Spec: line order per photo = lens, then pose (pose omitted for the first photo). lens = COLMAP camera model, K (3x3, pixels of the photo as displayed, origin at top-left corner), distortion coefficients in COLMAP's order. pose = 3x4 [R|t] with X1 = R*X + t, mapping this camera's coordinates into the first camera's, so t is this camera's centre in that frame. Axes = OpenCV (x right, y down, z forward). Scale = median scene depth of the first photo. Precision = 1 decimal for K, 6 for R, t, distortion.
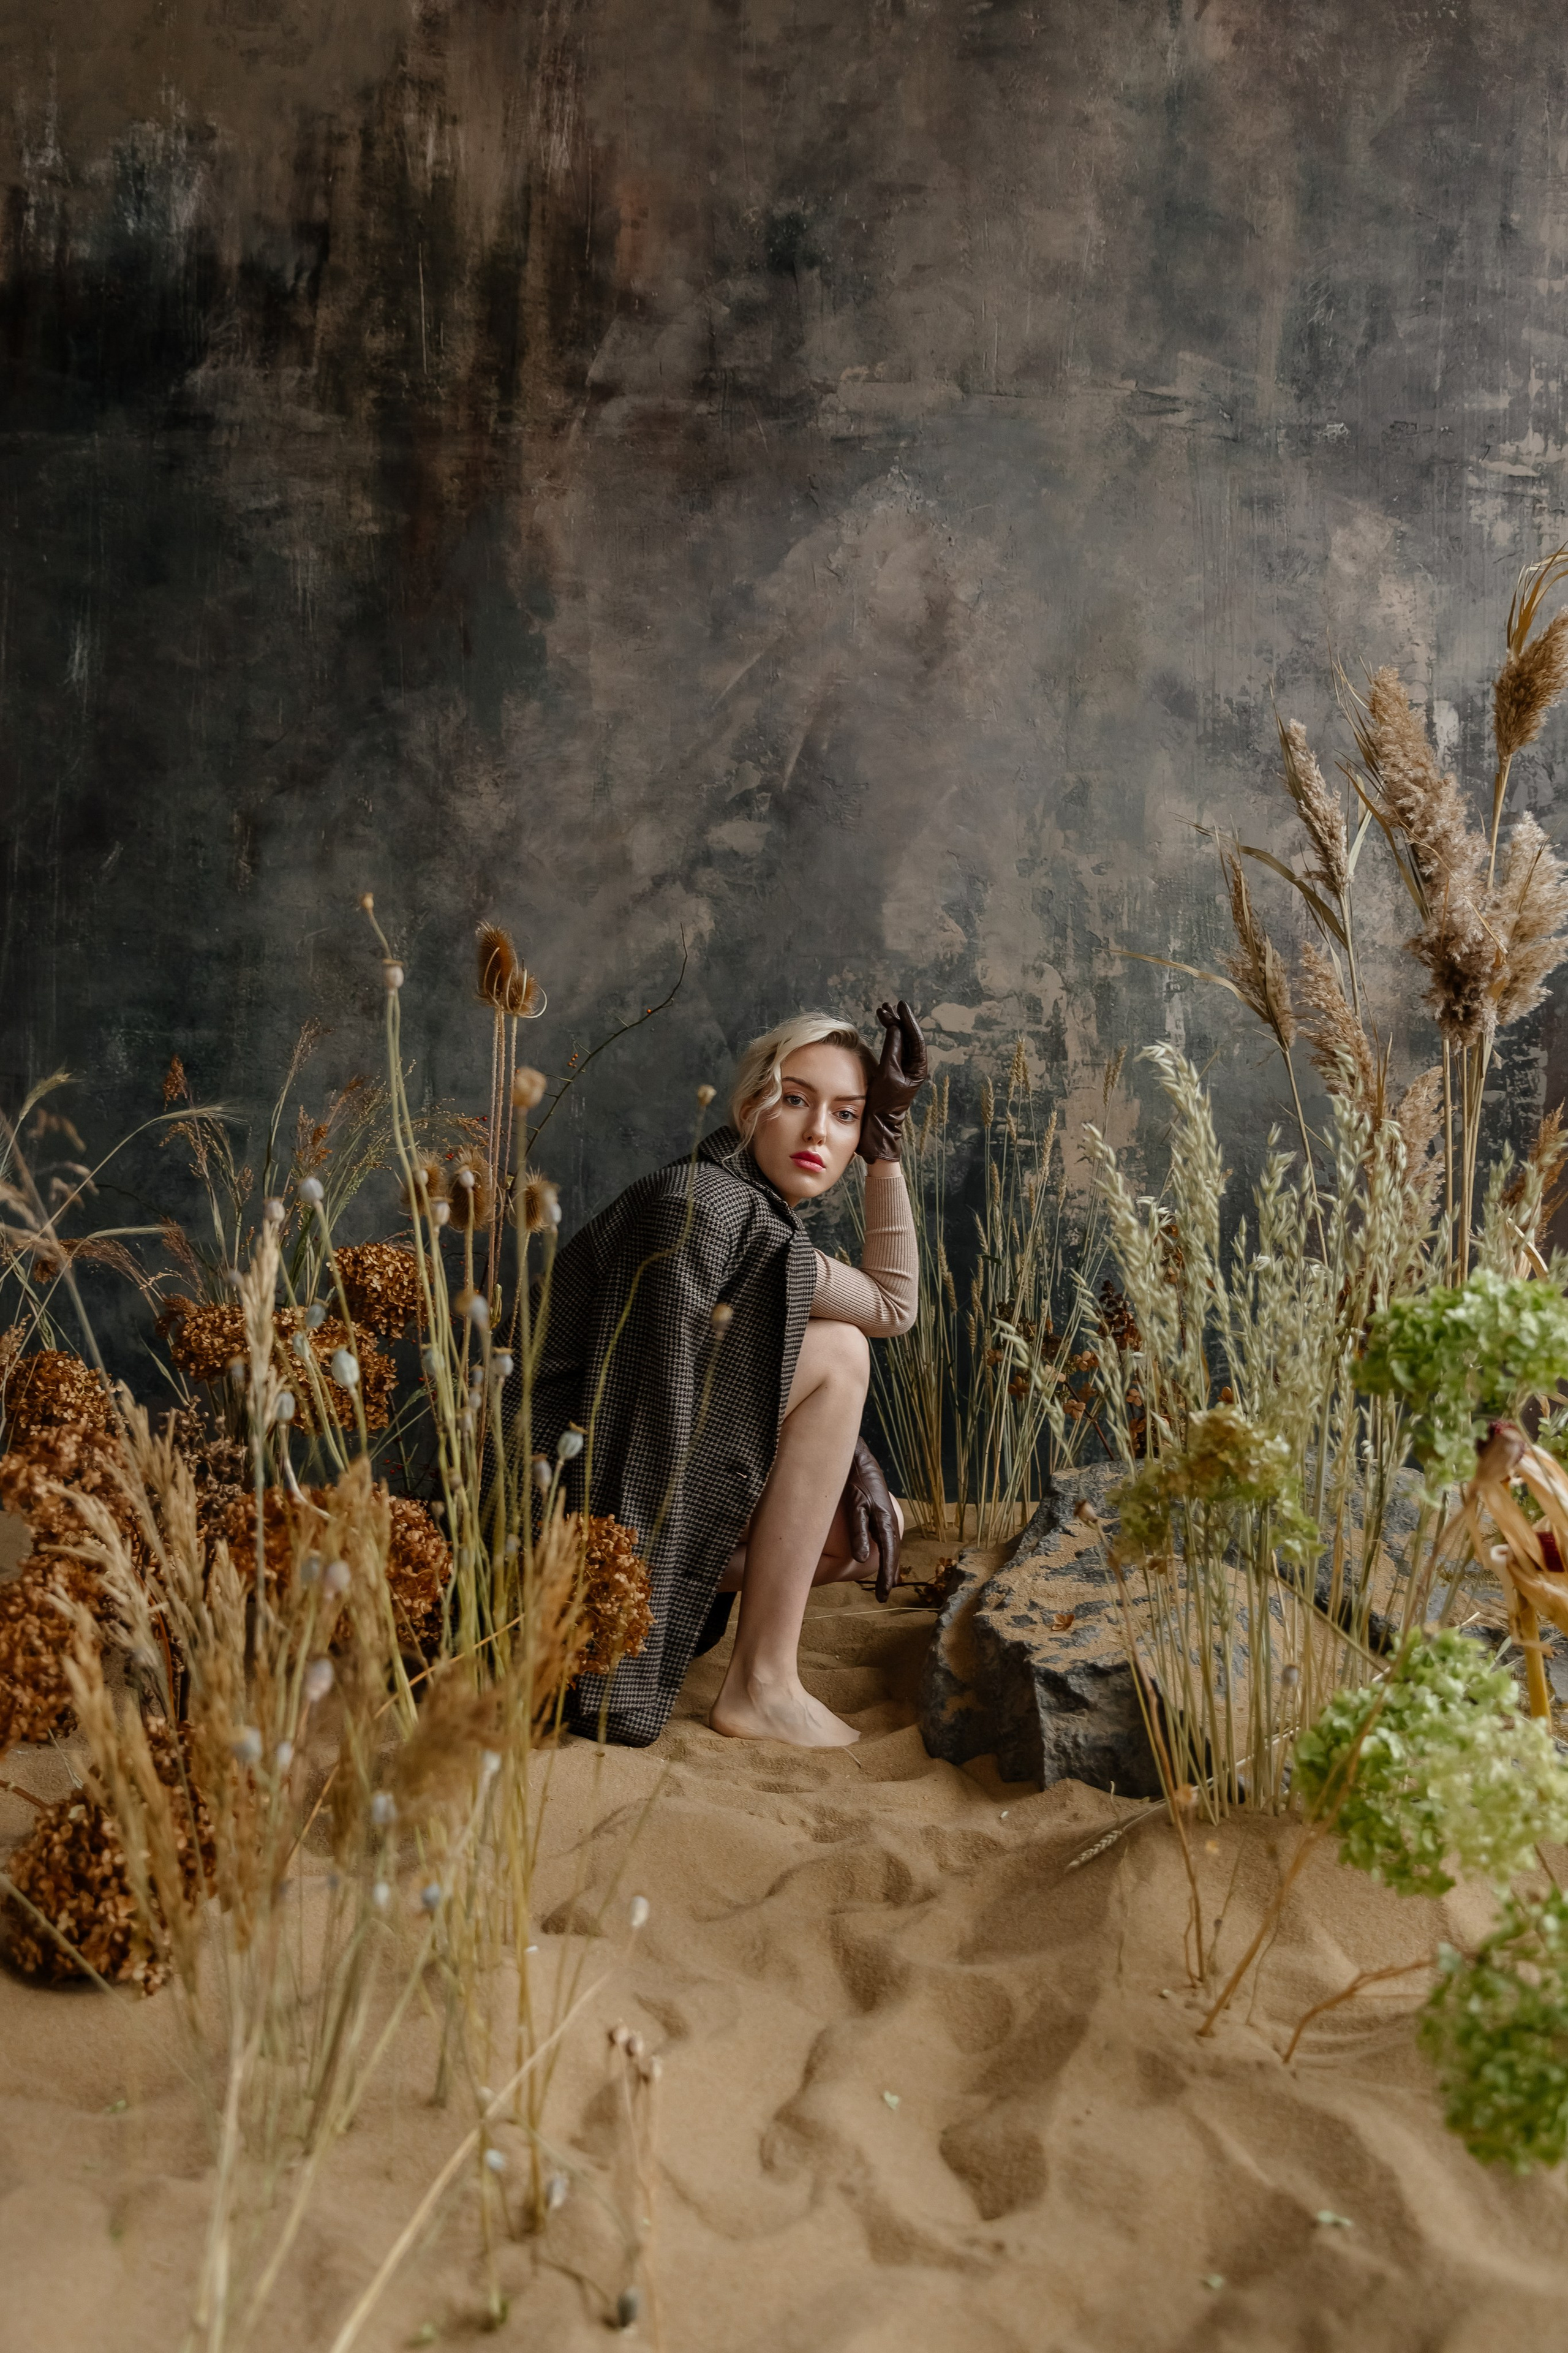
lens RADIAL K [[1823.0, 0, 778.6], [0, 1823.0, 1176.0], [0, 0, 1]] dist [0.012425, -0.003335]
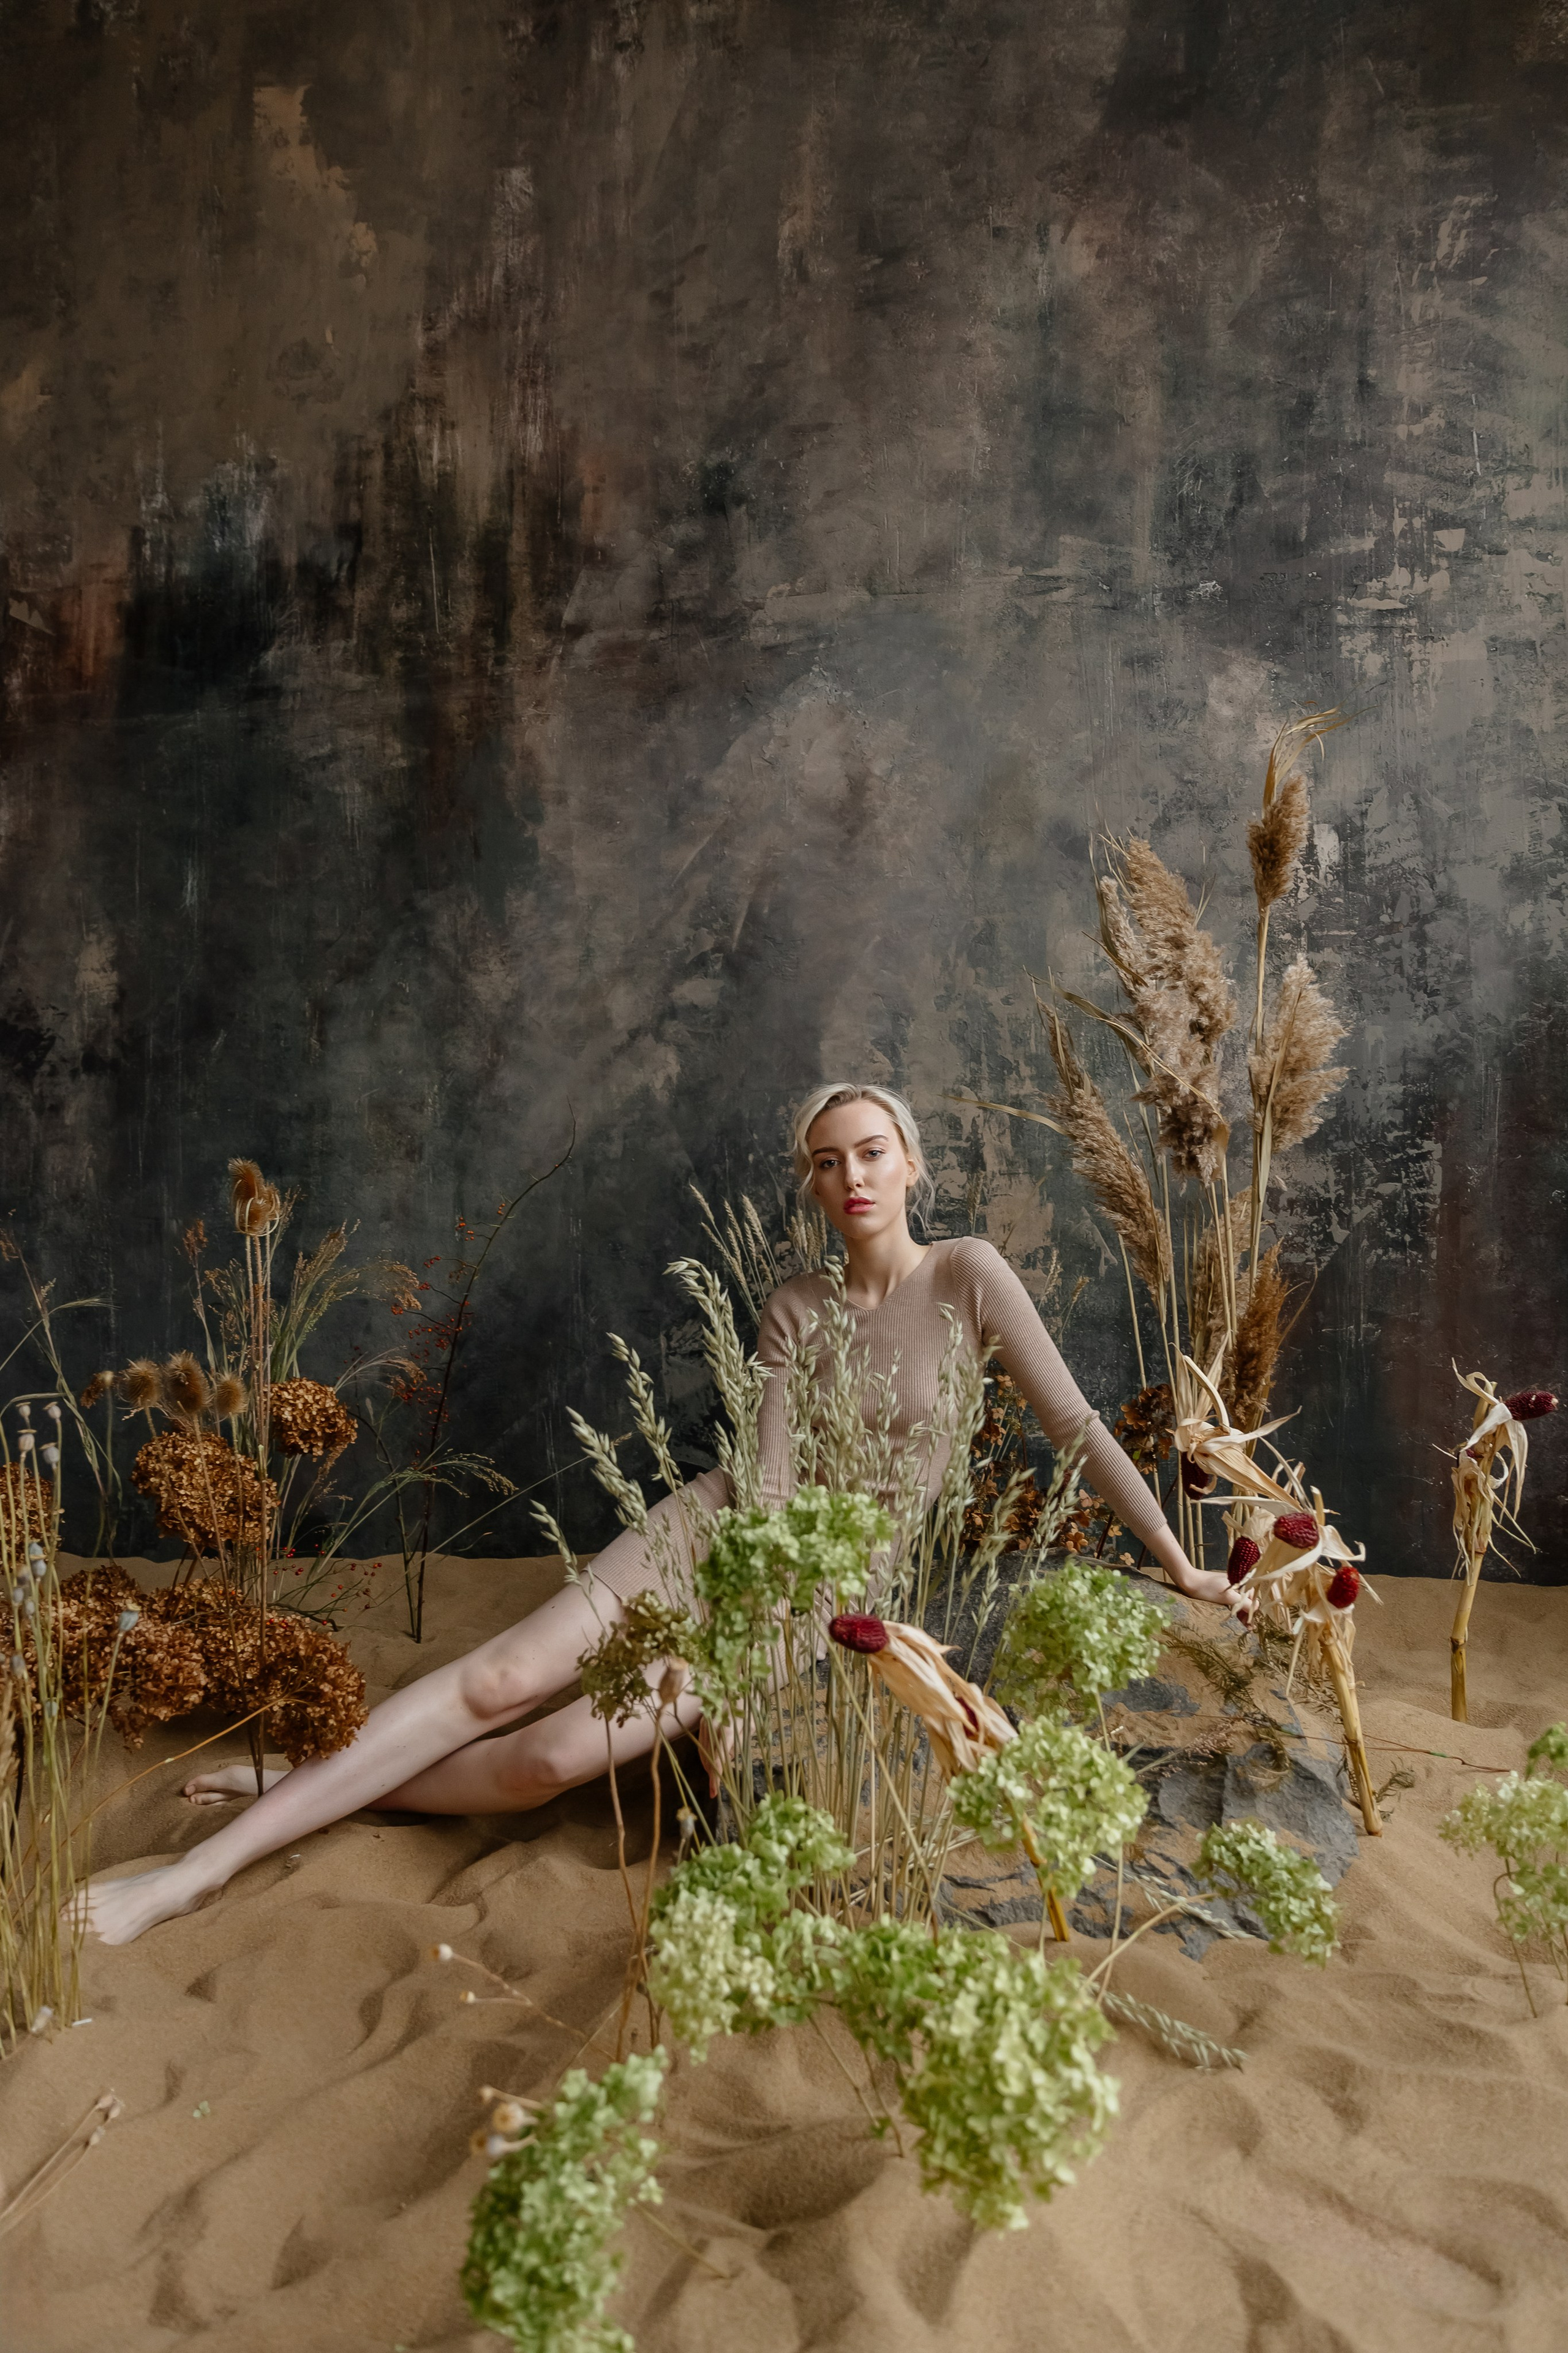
lens RADIAL K [[1630.5, 0, 778.2], [0, 1630.5, 1142.8], [0, 0, 1]] dist [0.011687, -0.003829]
pose [[0.973350, -0.045040, -0.224859, 0.260319], [0.040484, 0.998872, -0.024834, -0.061172], [0.225724, 0.015069, 0.974075, -0.010220]]
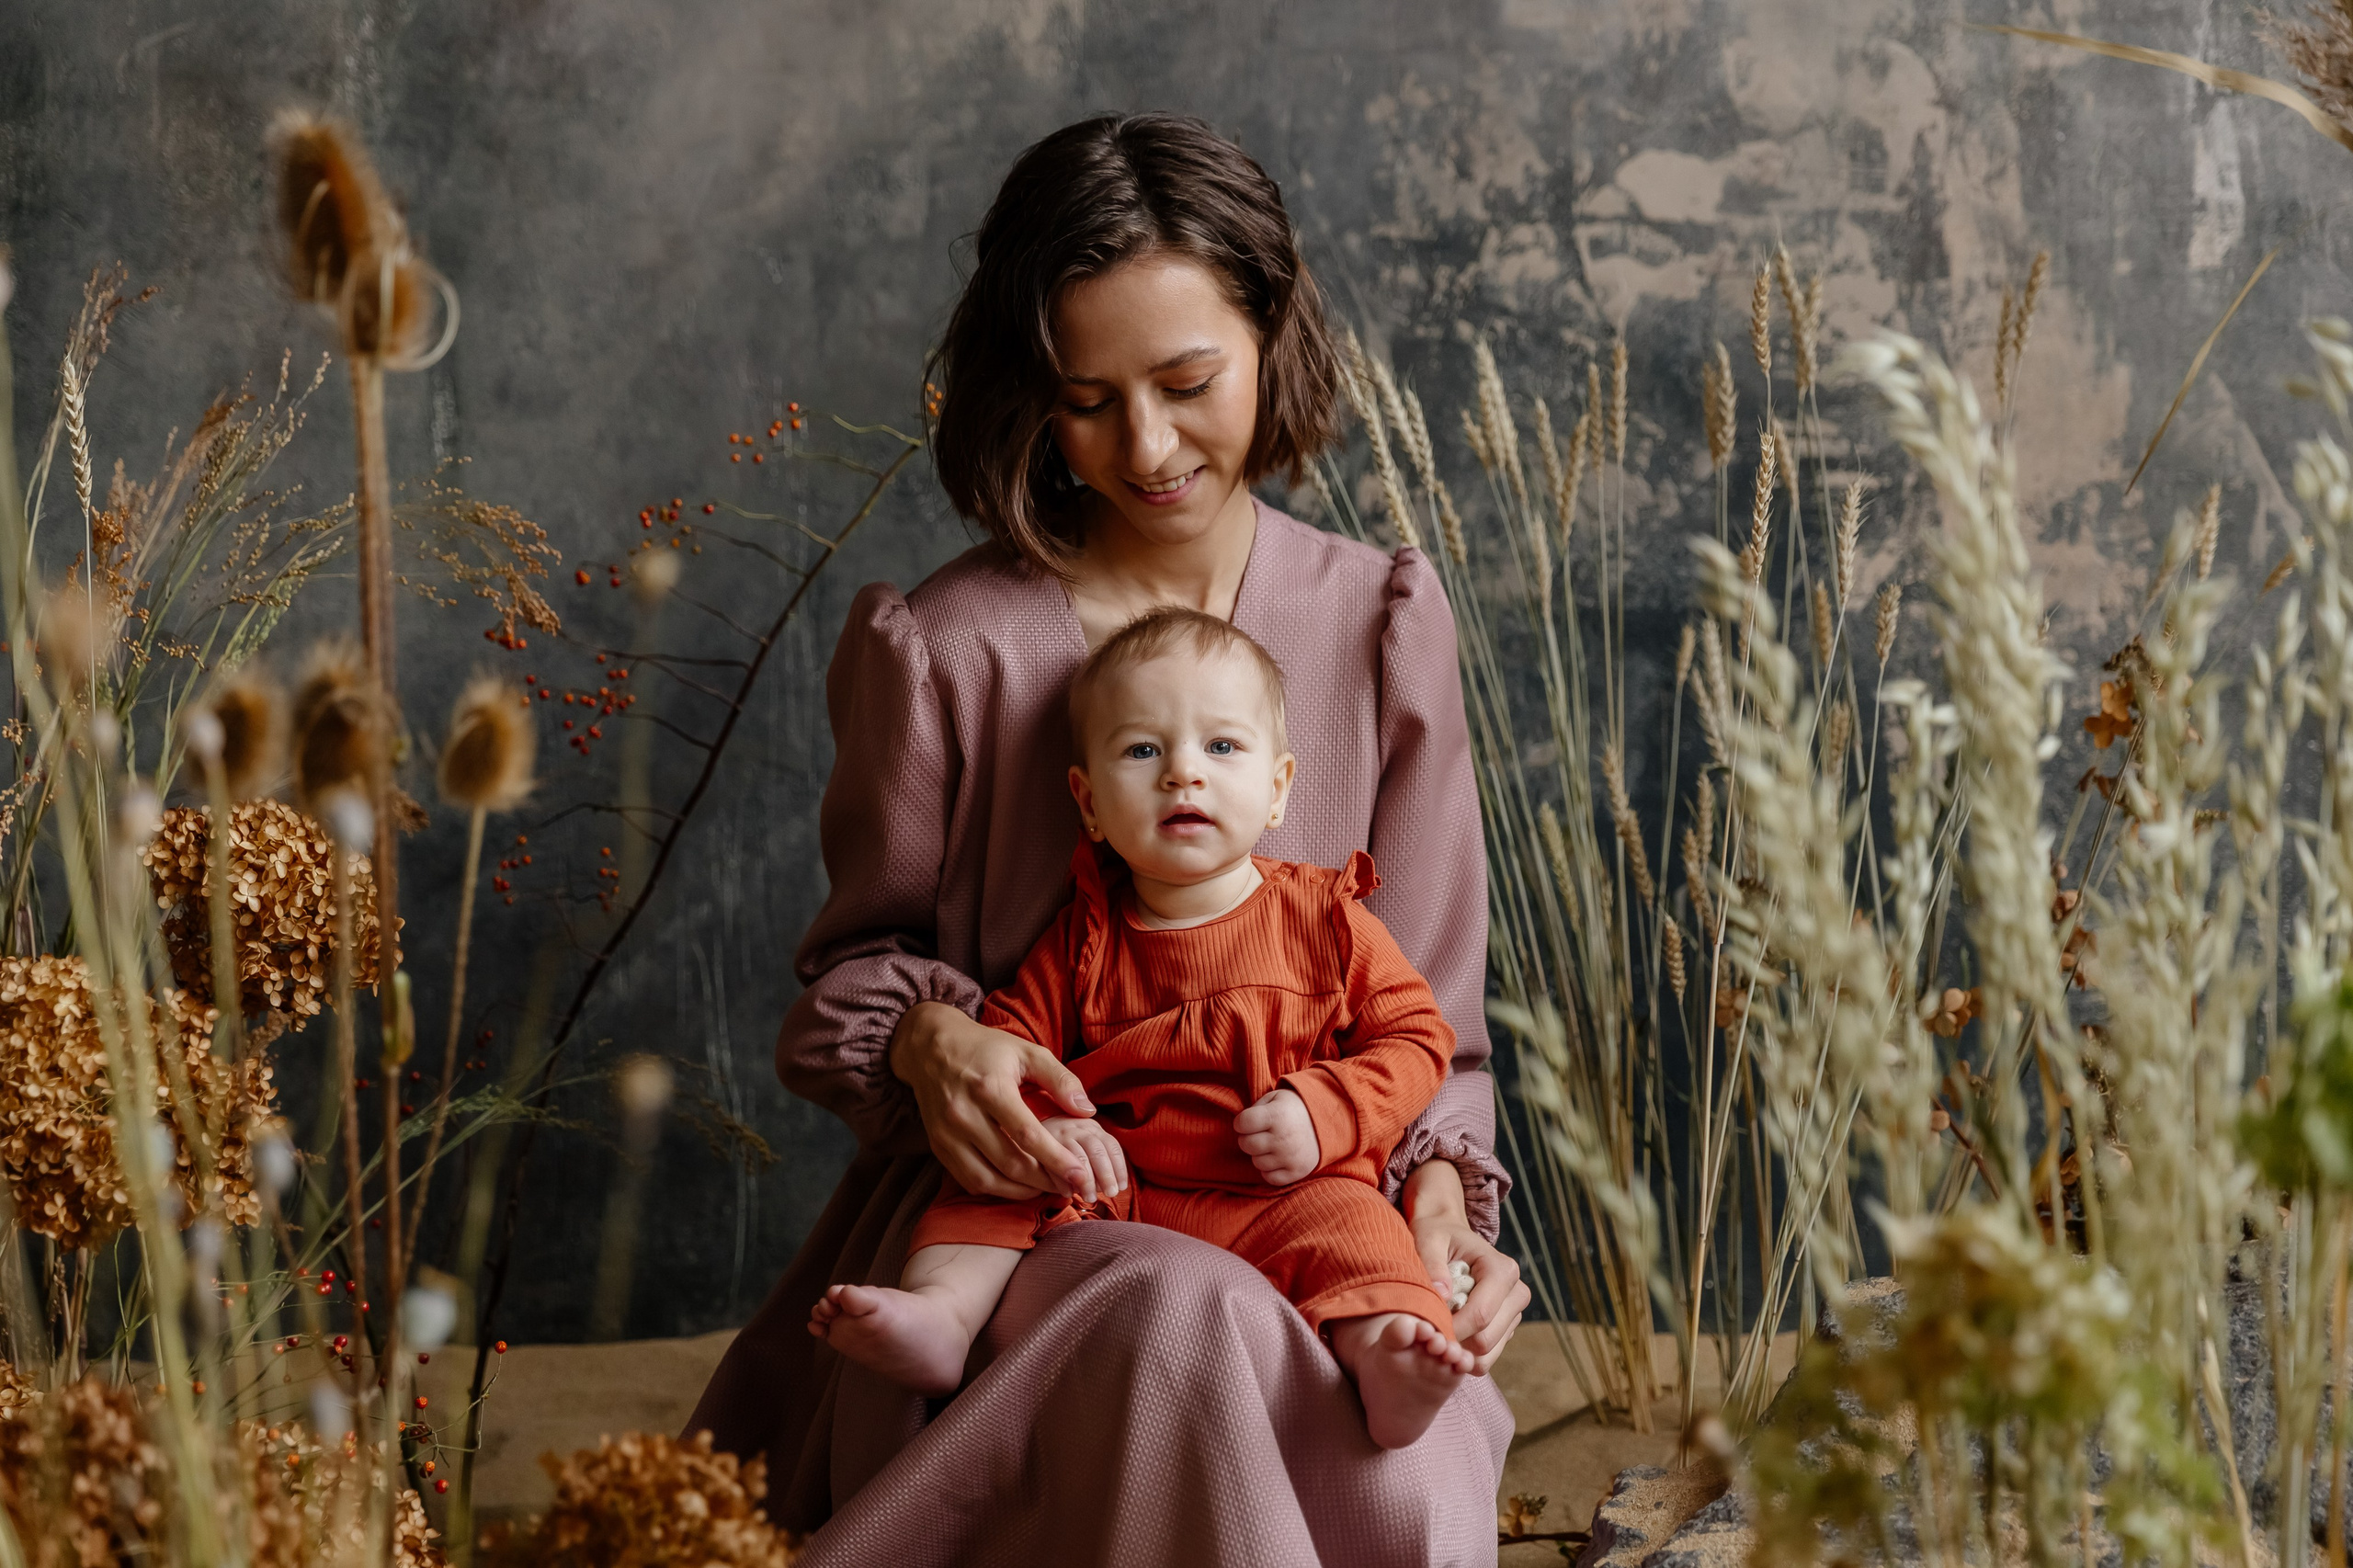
lens RADIAL K [[4343.3, 0, 1181.3], [0, 4343.3, 784.3], [0, 0, 1]] dist [0.195845, 0.011206]
pose [[0.995942, -0.025353, -0.086358, 0.067229], [0.031321, 0.997162, 0.068462, -0.022291], [0.084377, -0.070889, 0.993909, -0.014964]]
